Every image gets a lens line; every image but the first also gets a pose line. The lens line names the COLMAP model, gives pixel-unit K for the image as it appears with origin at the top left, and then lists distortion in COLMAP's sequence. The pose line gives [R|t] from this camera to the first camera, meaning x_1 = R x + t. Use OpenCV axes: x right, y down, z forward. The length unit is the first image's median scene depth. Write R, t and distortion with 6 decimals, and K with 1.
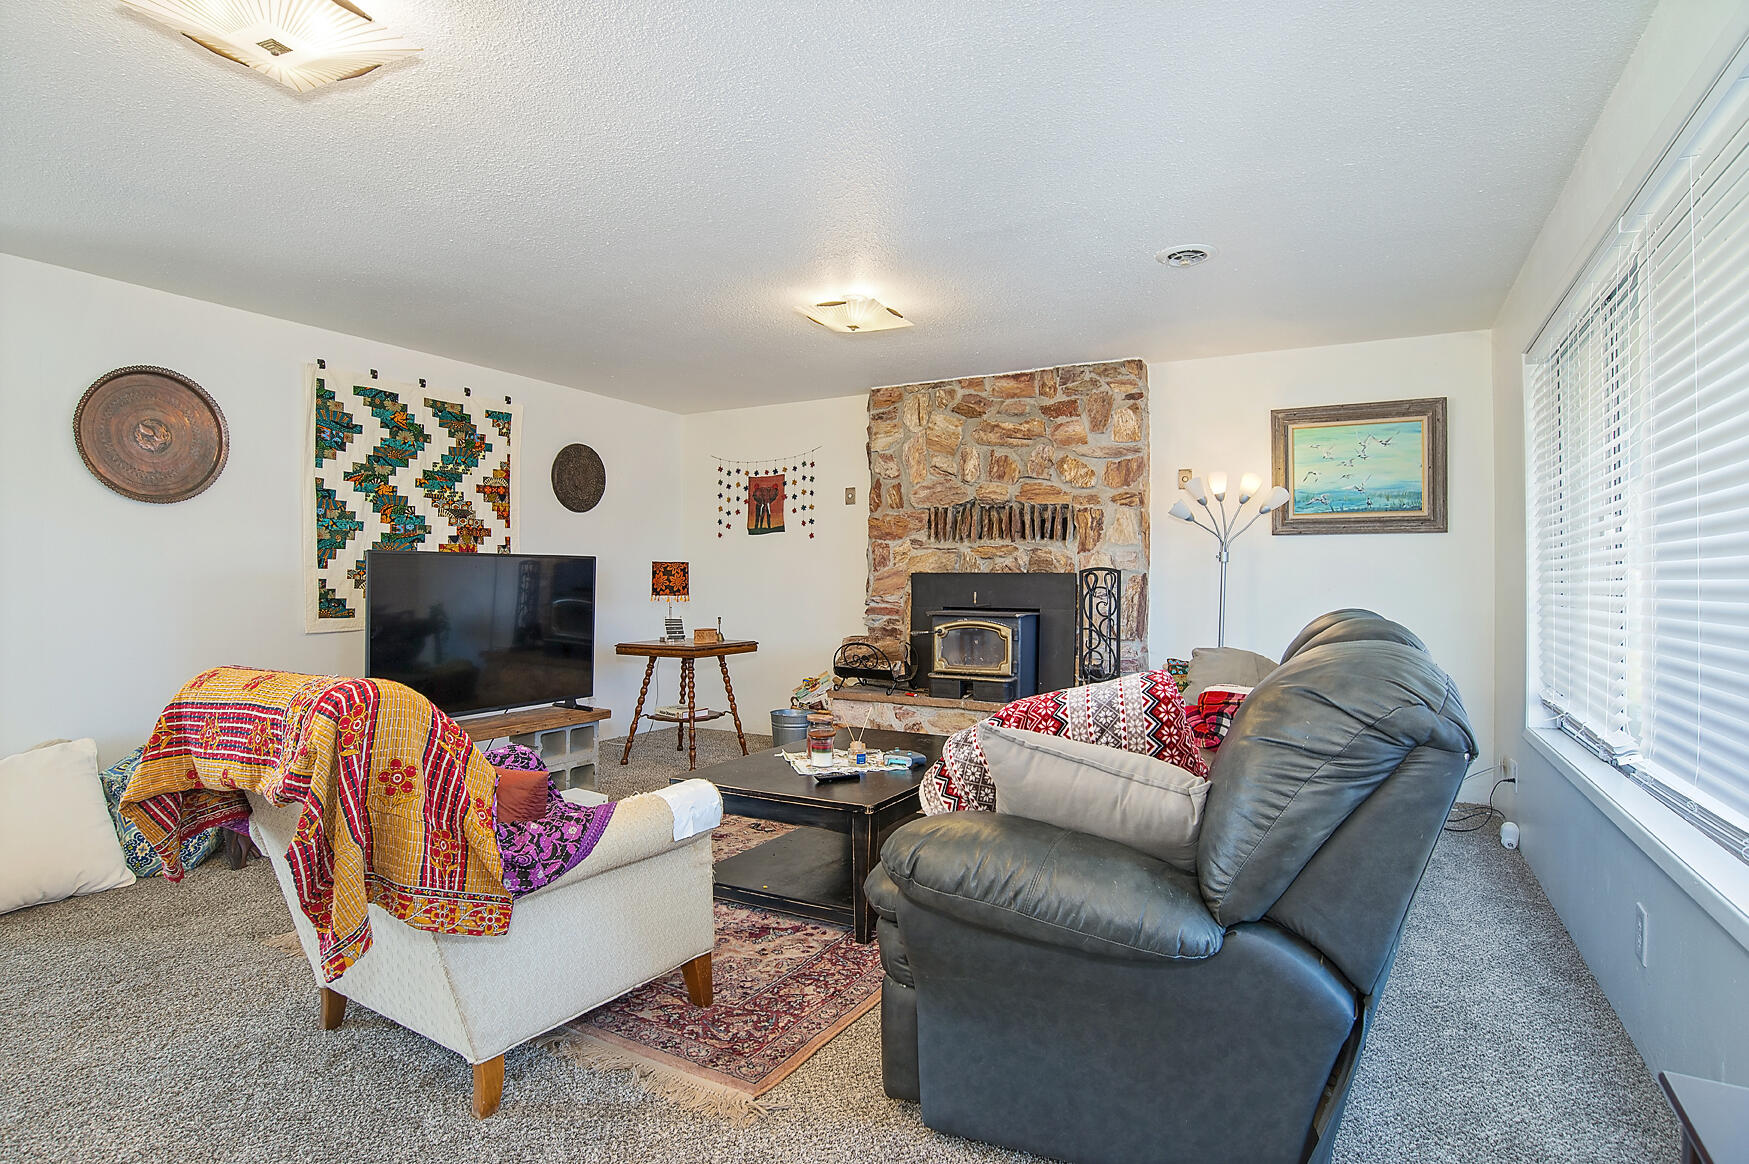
lens RADIAL K [[916.7, 0, 873.4], [0, 916.7, 573.9], [0, 0, 1]] dist [-0.037445, 0.001439]
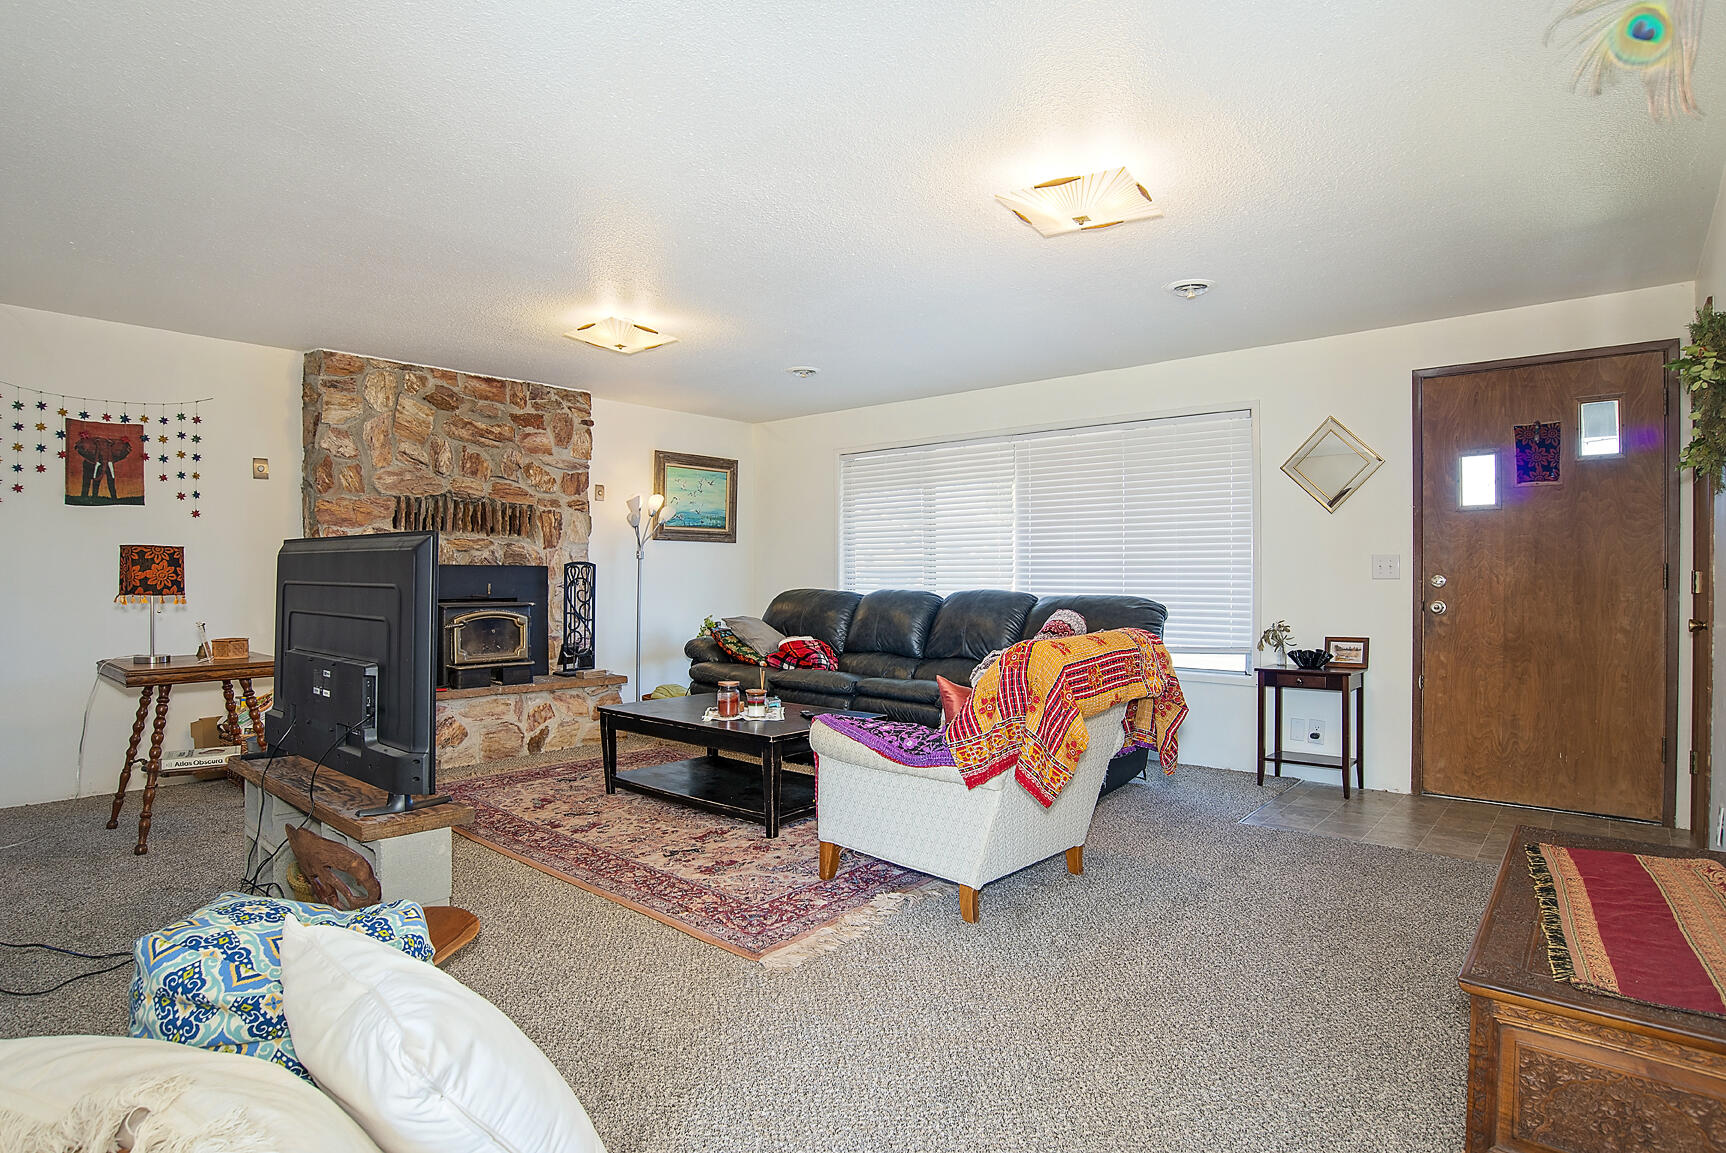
lens RADIAL K [[881.8, 0, 863.0], [0, 881.8, 576.5], [0, 0, 1]] dist [-0.003615, 0.000510]
pose [[0.243602, -0.007064, 0.969850, -0.731497], [-0.009014, 0.999914, 0.009547, -0.001743], [-0.969833, -0.011068, 0.243517, 0.325715]]
